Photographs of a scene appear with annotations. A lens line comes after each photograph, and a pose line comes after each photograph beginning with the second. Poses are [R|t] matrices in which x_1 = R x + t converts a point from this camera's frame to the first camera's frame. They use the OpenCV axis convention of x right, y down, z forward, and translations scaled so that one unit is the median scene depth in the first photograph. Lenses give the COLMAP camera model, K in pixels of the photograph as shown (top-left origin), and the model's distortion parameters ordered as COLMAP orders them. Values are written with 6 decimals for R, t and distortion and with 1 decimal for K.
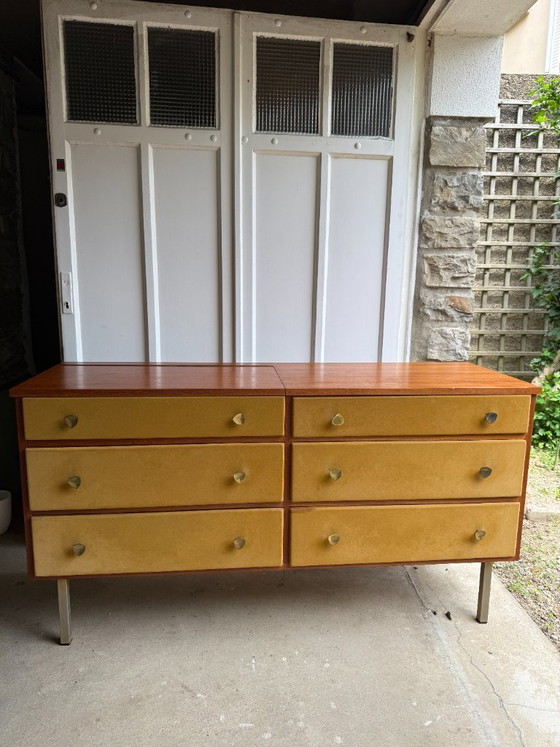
lens RADIAL K [[532.0, 0, 279.9], [0, 532.0, 375.4], [0, 0, 1]] dist [0.021163, -0.028203]
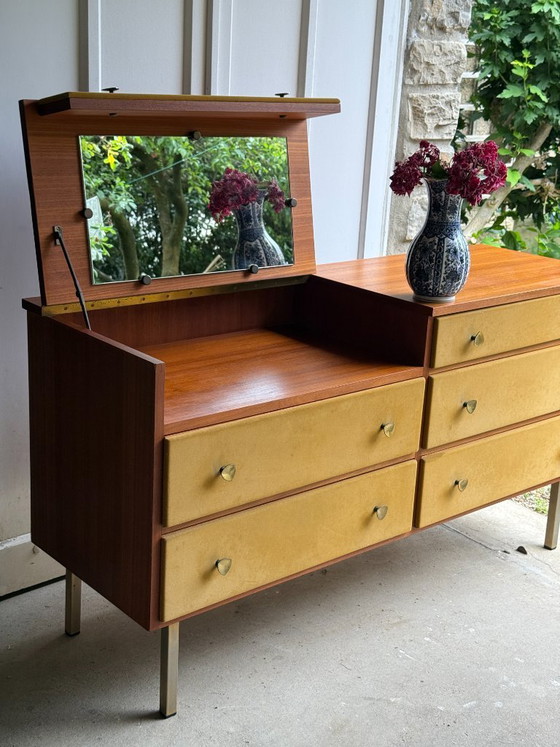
lens RADIAL K [[1046.0, 0, 277.6], [0, 1046.0, 378.6], [0, 0, 1]] dist [0.126370, 0.000000]
pose [[0.821740, -0.146406, 0.550735, -0.746083], [0.063958, 0.984022, 0.166161, -0.102658], [-0.566263, -0.101317, 0.817974, -0.105392]]
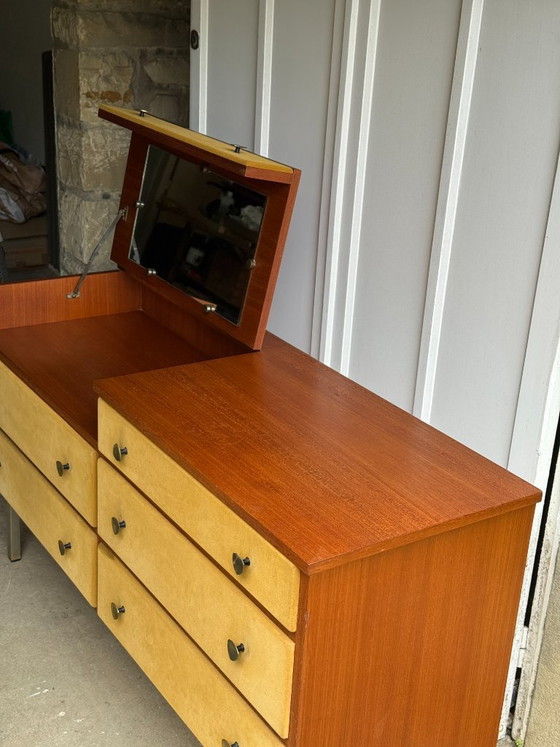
lens RADIAL K [[1046.0, 0, 283.0], [0, 1046.0, 374.6], [0, 0, 1]] dist [0.126370, 0.000000]
pose [[0.465554, 0.347707, -0.813854, 0.908780], [-0.207520, 0.936840, 0.281542, -0.308664], [0.860346, 0.037818, 0.508306, 0.358794]]
